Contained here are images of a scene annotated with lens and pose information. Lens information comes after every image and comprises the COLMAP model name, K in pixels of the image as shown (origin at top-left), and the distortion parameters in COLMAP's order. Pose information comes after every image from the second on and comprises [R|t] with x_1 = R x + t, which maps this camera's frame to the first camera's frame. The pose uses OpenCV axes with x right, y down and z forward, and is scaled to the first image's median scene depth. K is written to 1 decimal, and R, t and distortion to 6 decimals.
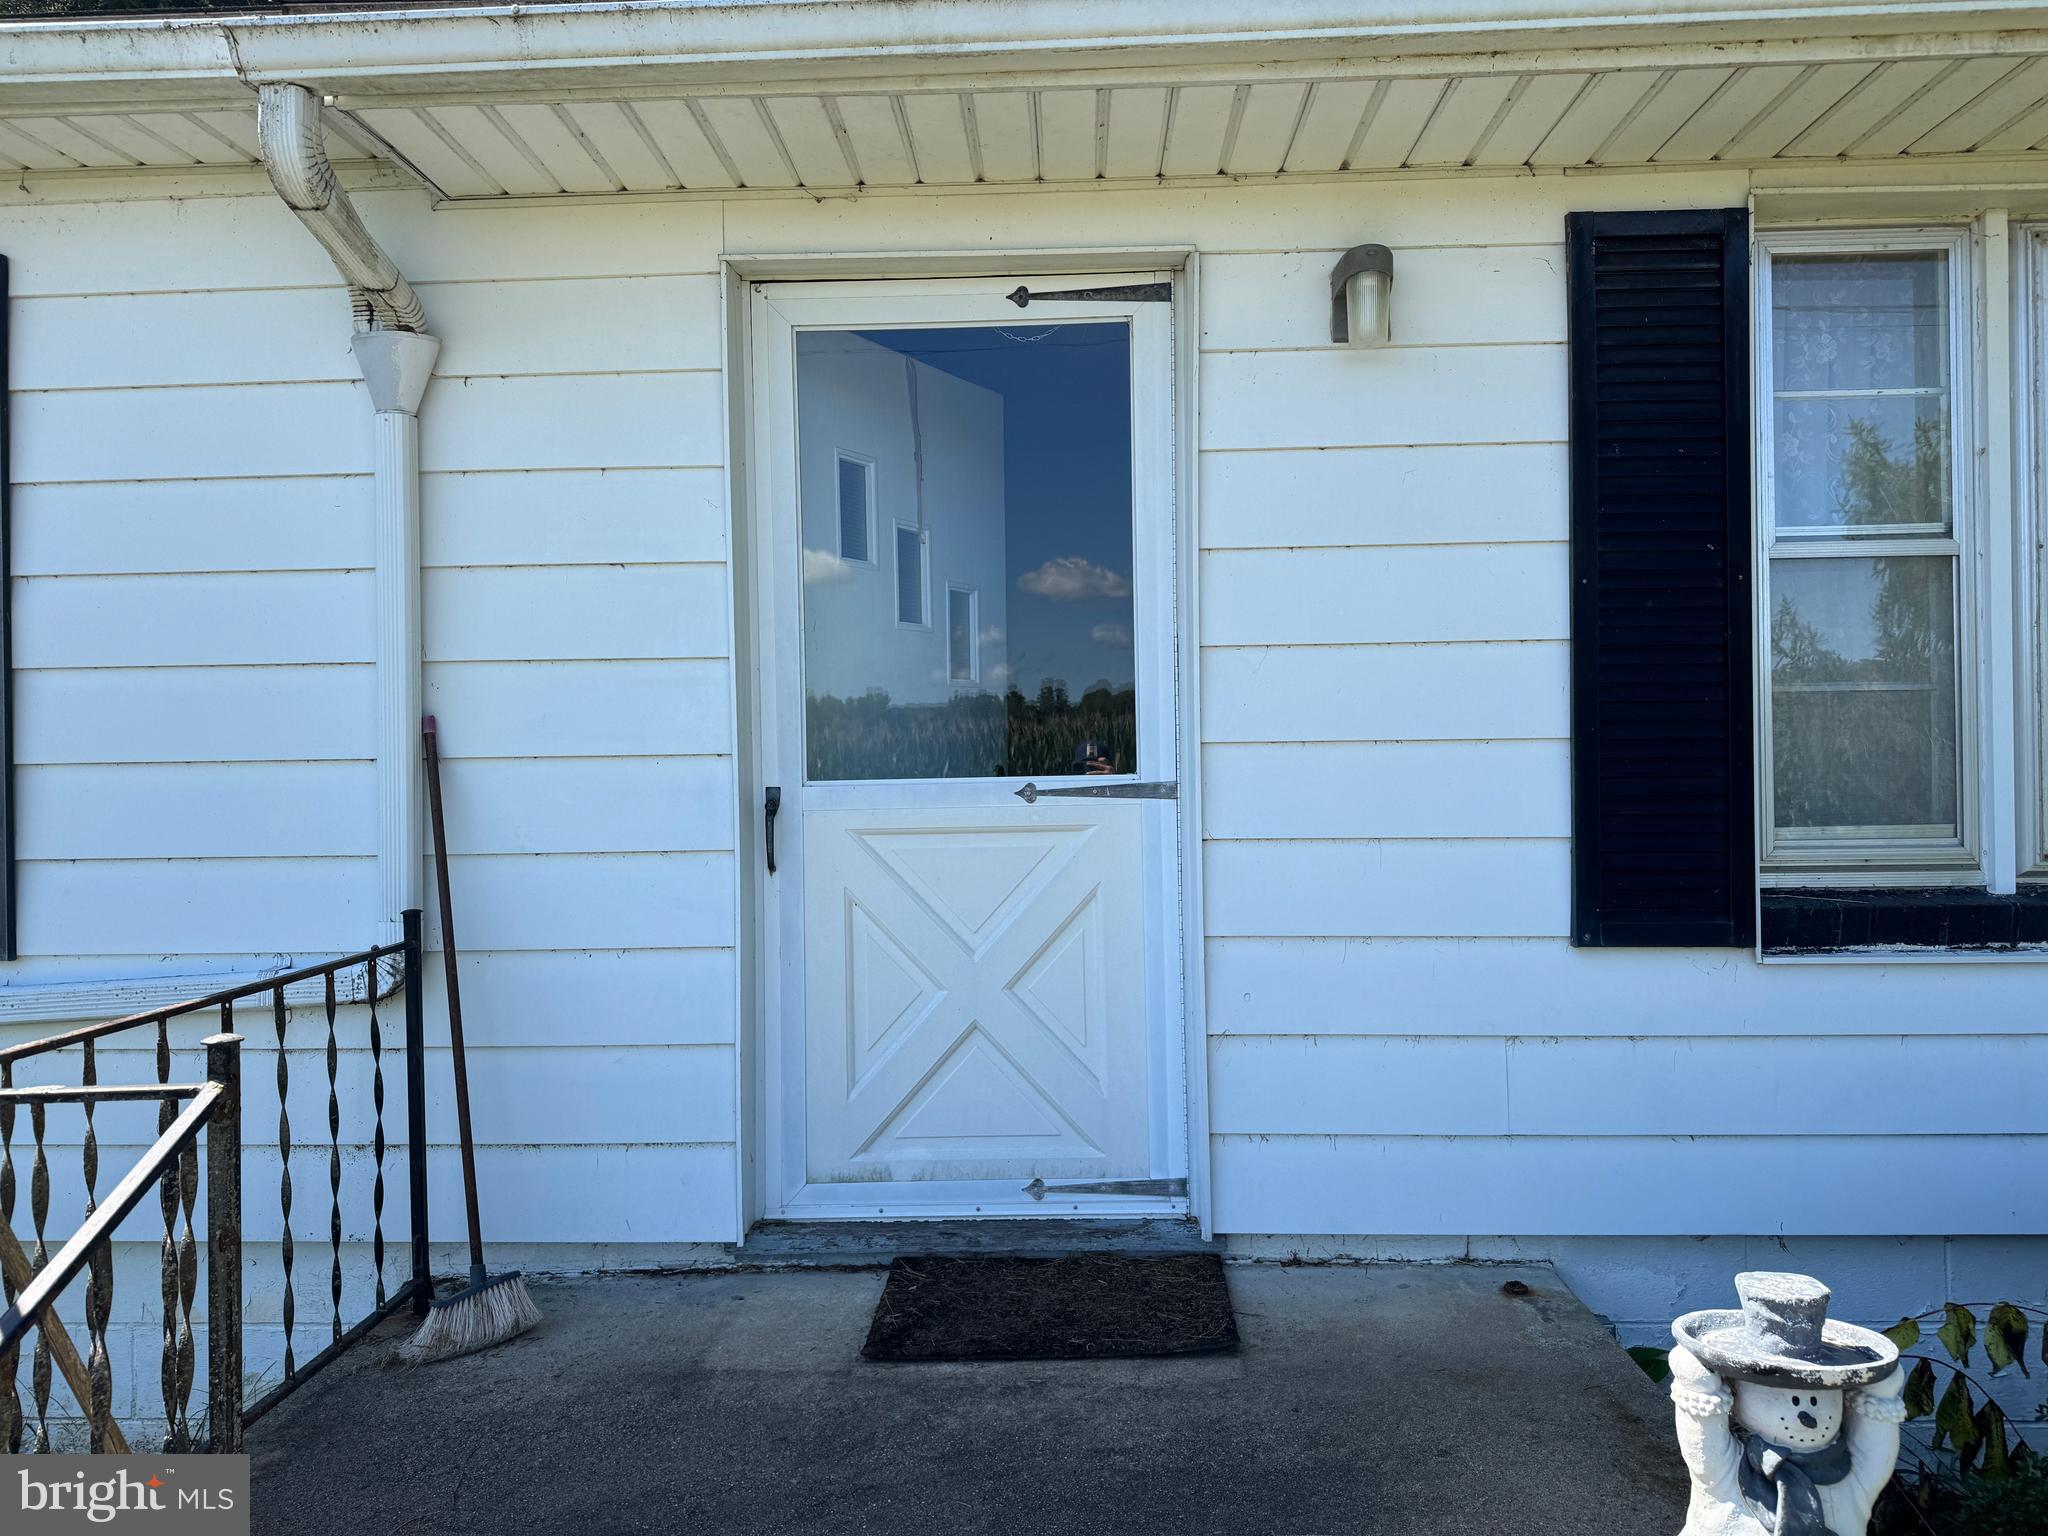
lens RADIAL K [[1444.5, 0, 1026.7], [0, 1444.5, 776.8], [0, 0, 1]] dist [0.078961, -0.083768]
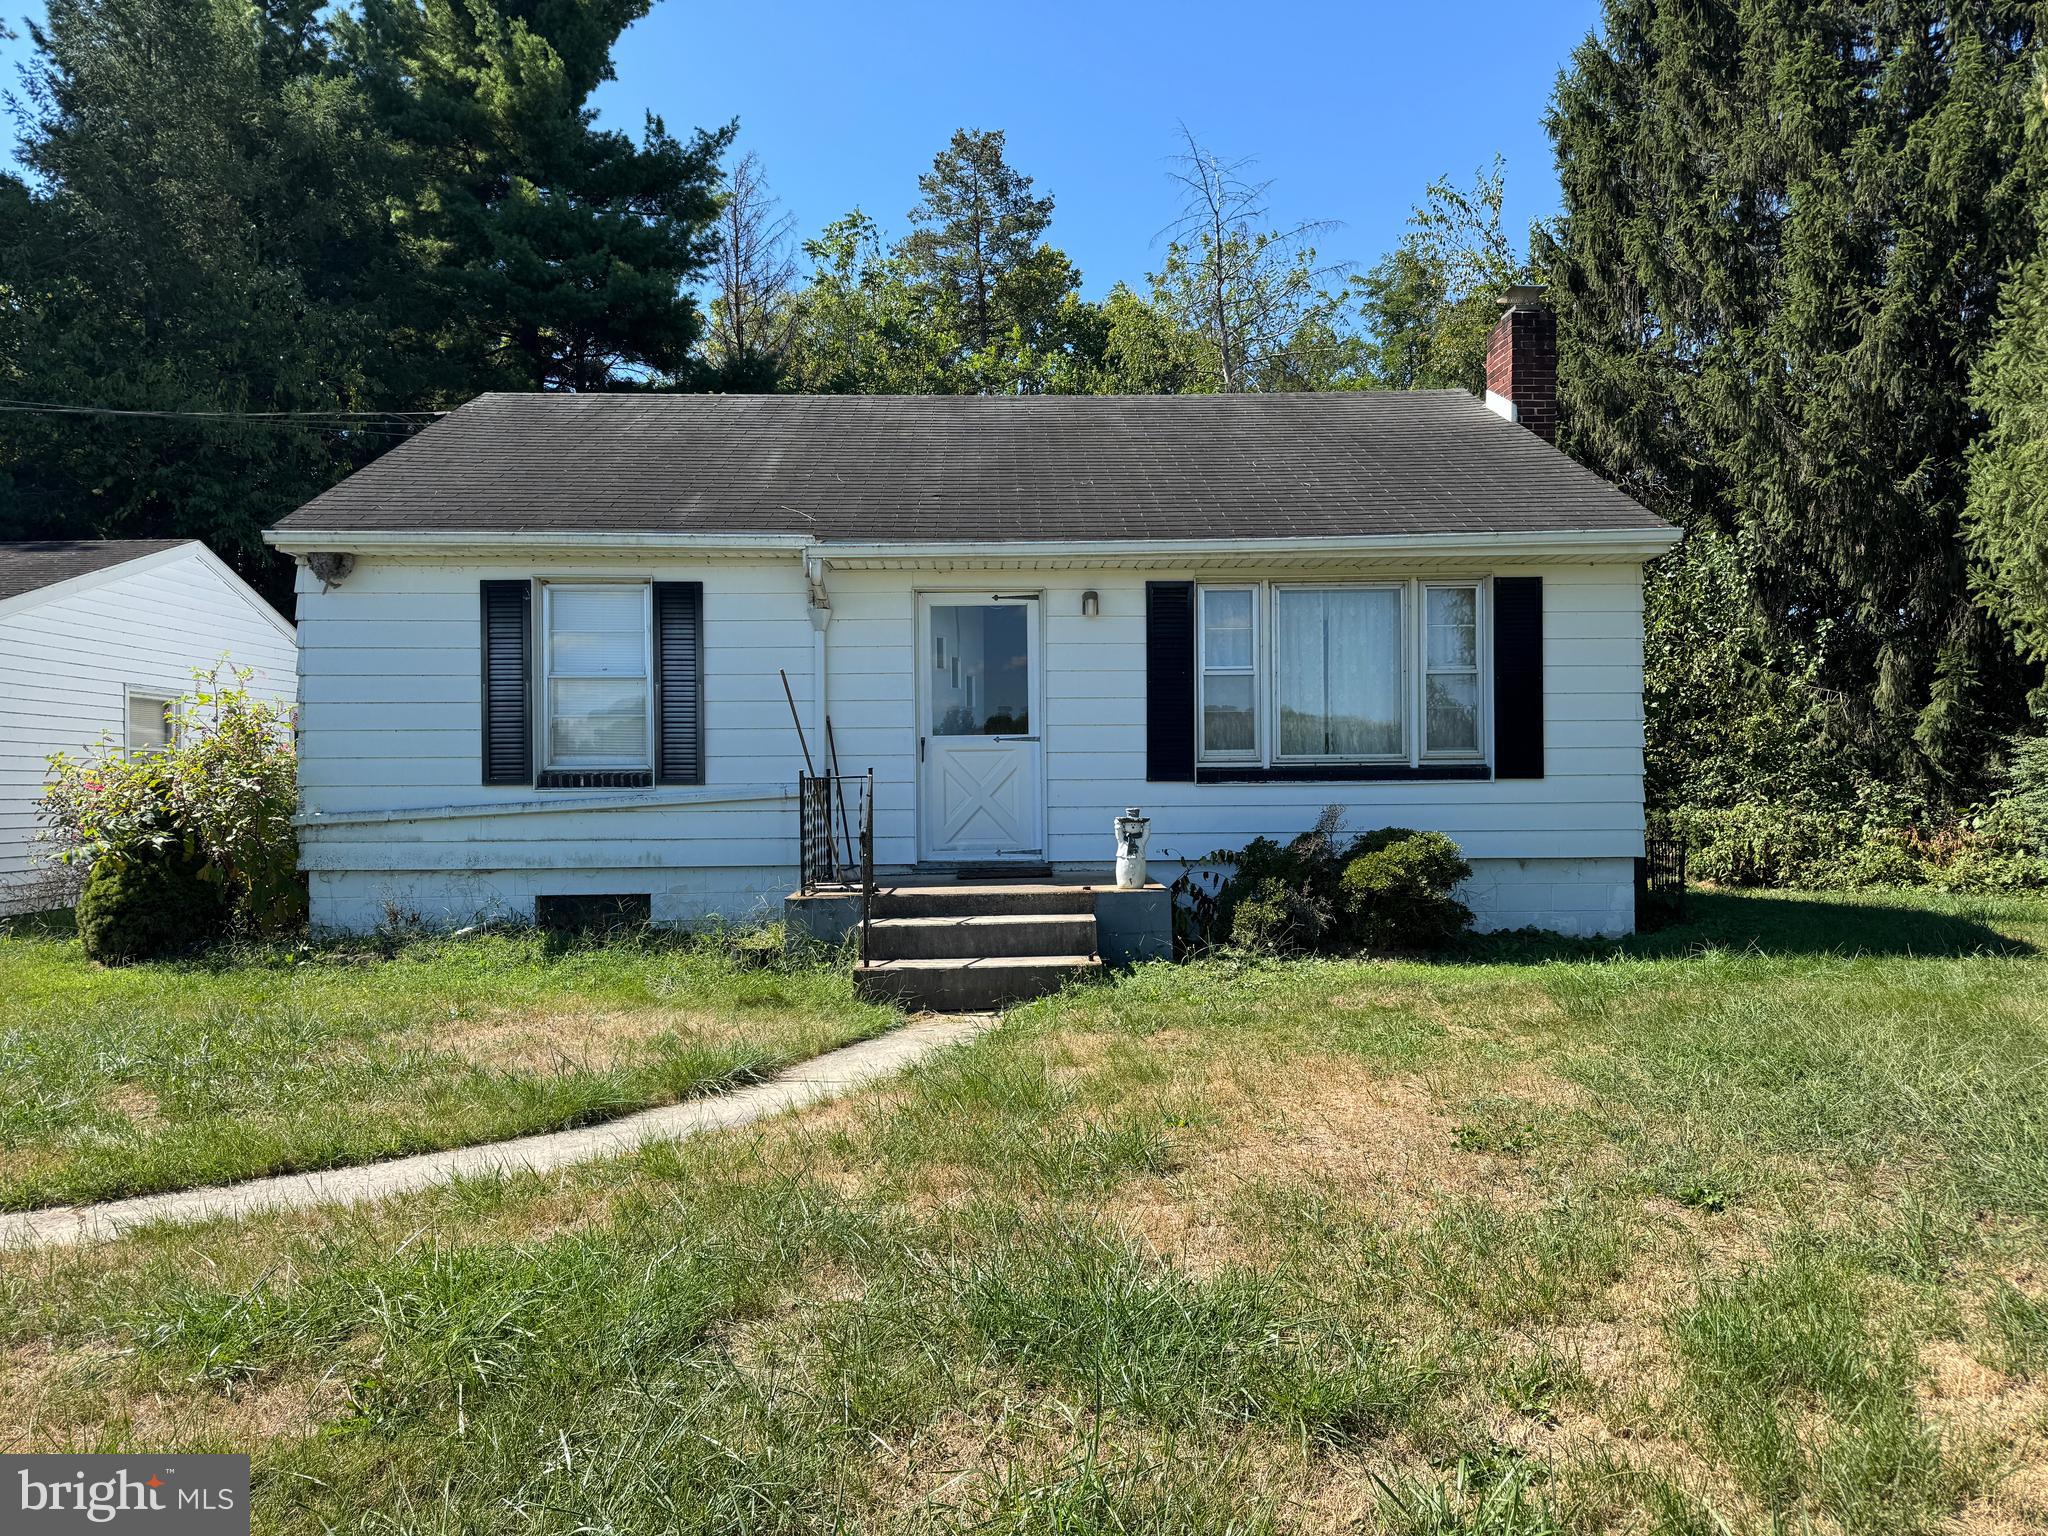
lens RADIAL K [[1444.5, 0, 1036.9], [0, 1444.5, 774.9], [0, 0, 1]] dist [0.078961, -0.083768]
pose [[0.993996, 0.003702, 0.109352, -0.287471], [-0.005251, 0.999890, 0.013878, 0.048005], [-0.109289, -0.014369, 0.993906, -2.503788]]
